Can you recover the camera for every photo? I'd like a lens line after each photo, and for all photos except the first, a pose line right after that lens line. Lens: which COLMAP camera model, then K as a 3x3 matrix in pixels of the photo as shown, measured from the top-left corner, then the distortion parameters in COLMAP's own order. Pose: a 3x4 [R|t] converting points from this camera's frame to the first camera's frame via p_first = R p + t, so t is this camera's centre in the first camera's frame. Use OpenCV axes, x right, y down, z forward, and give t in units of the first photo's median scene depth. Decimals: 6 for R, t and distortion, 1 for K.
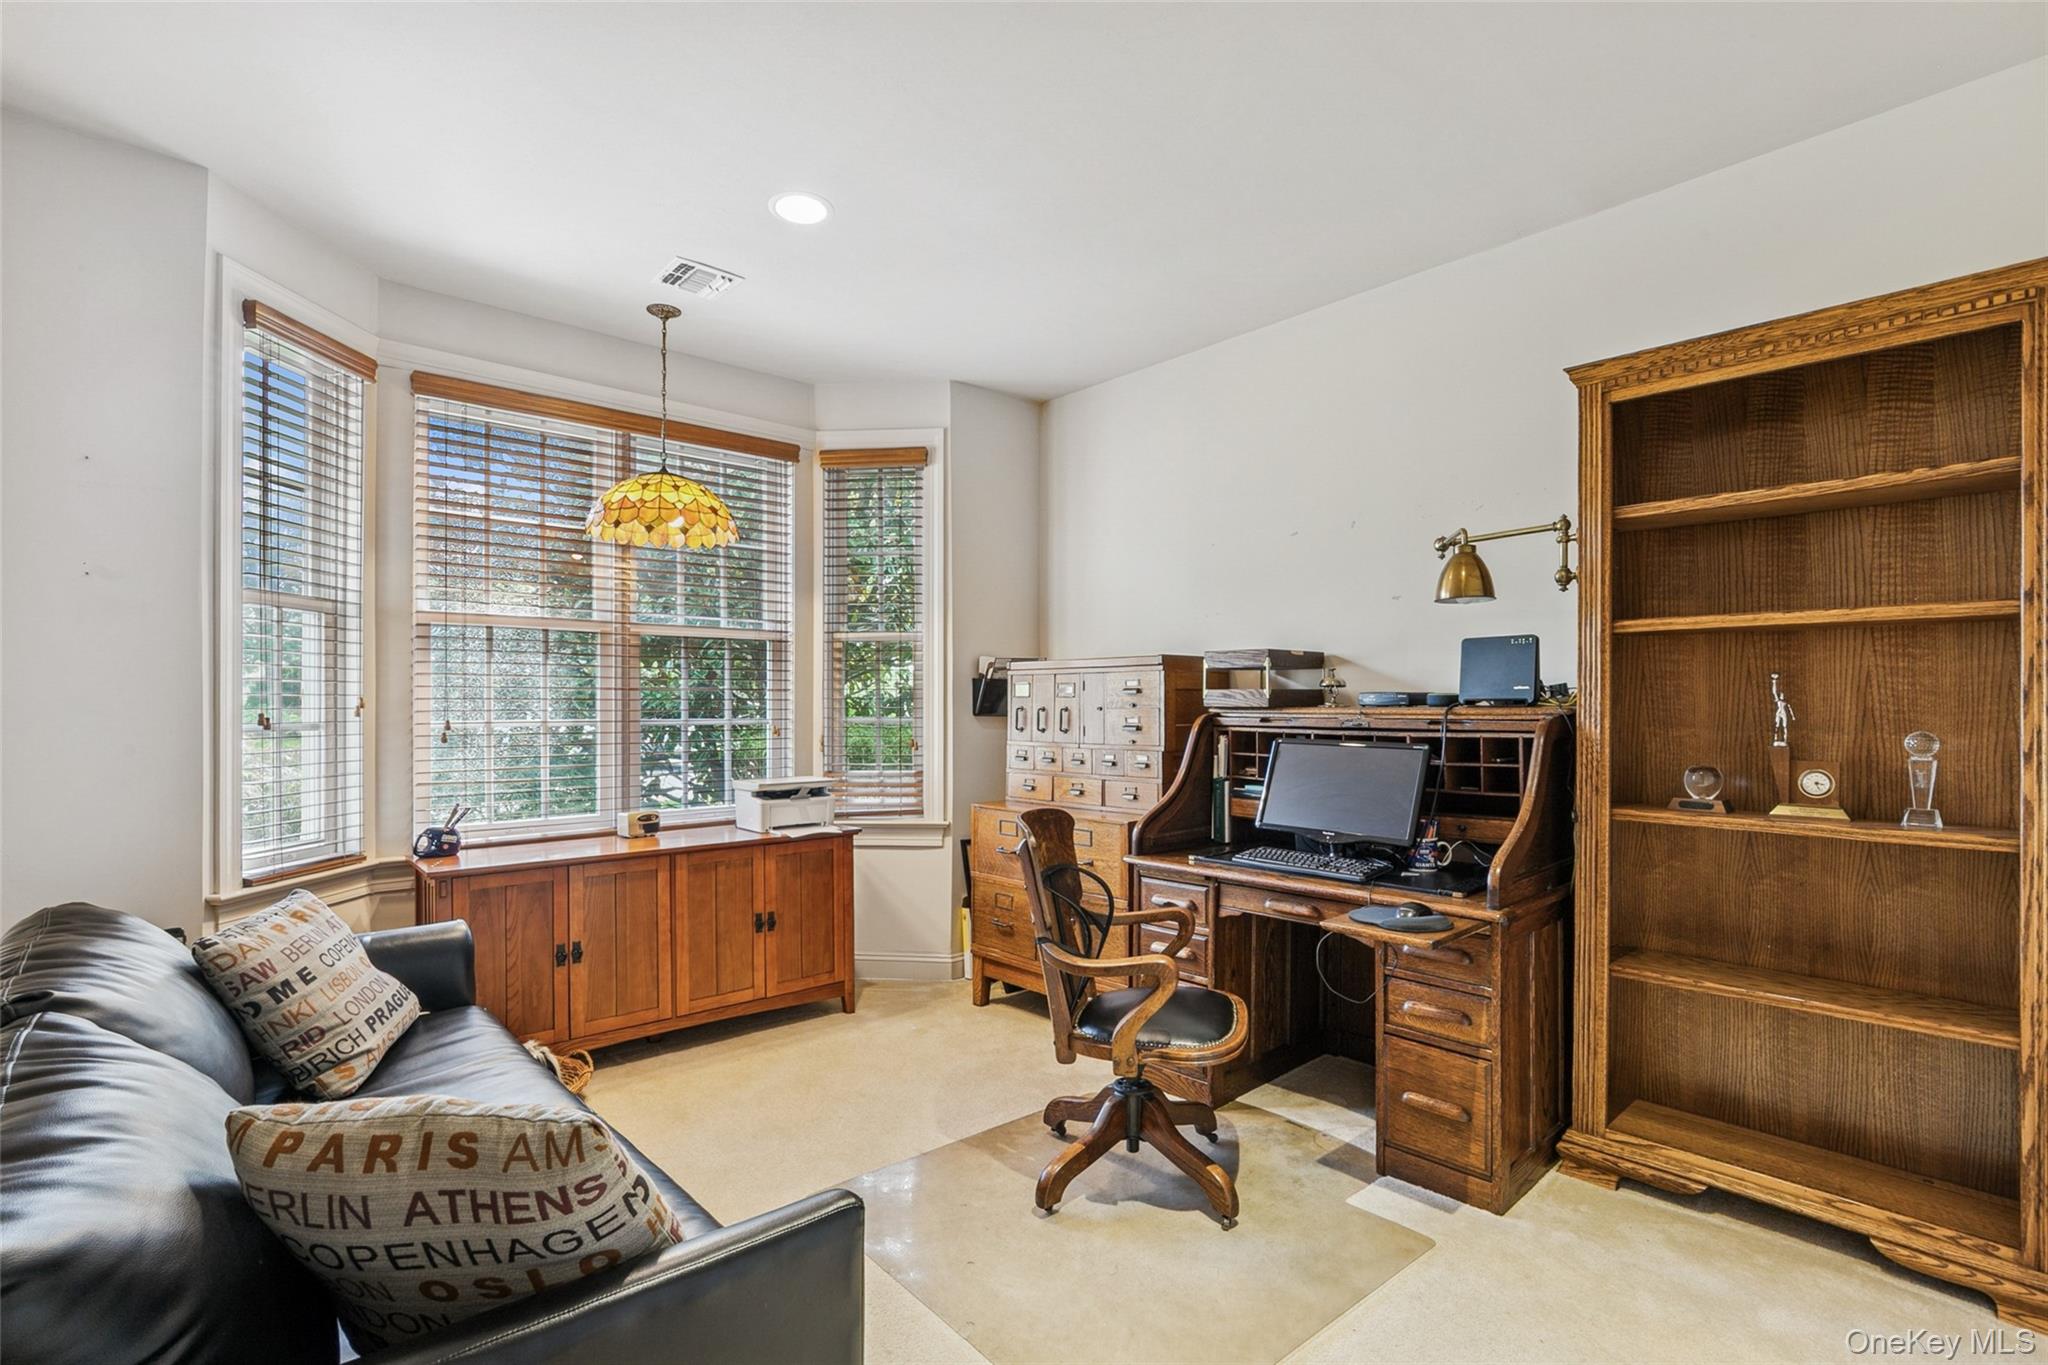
lens RADIAL K [[949.2, 0, 1039.3], [0, 949.2, 701.1], [0, 0, 1]] dist [-0.014388, 0.004668]
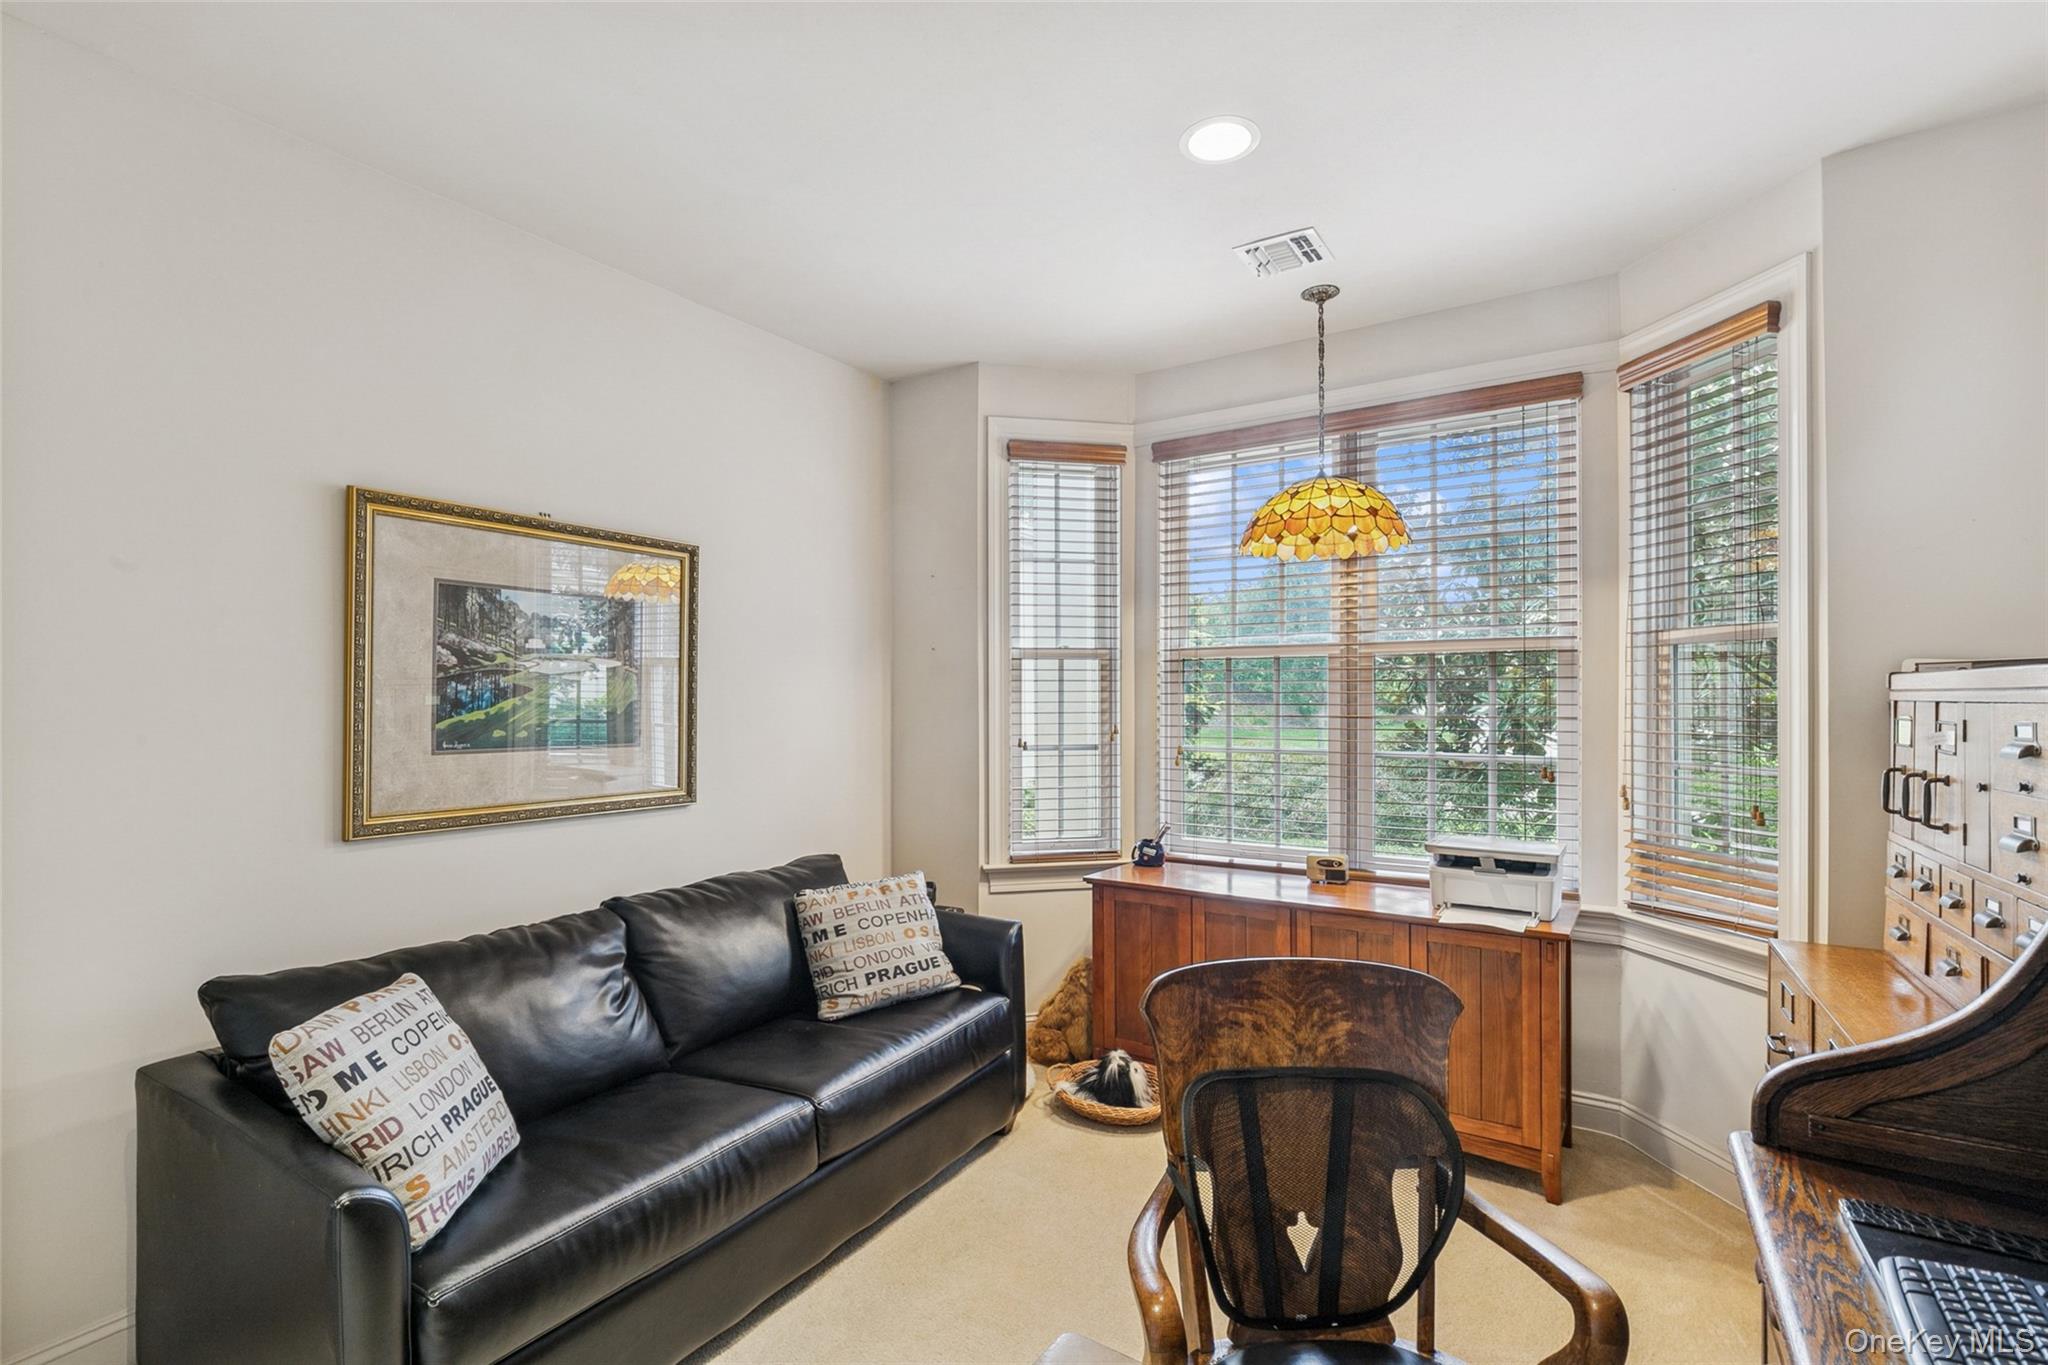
lens RADIAL K [[949.2, 0, 1040.2], [0, 949.2, 689.5], [0, 0, 1]] dist [-0.014388, 0.004668]
pose [[0.244269, -0.006743, -0.969684, 0.443527], [0.006201, 0.999966, -0.005391, -0.042843], [0.969688, -0.004697, 0.244302, 0.586740]]
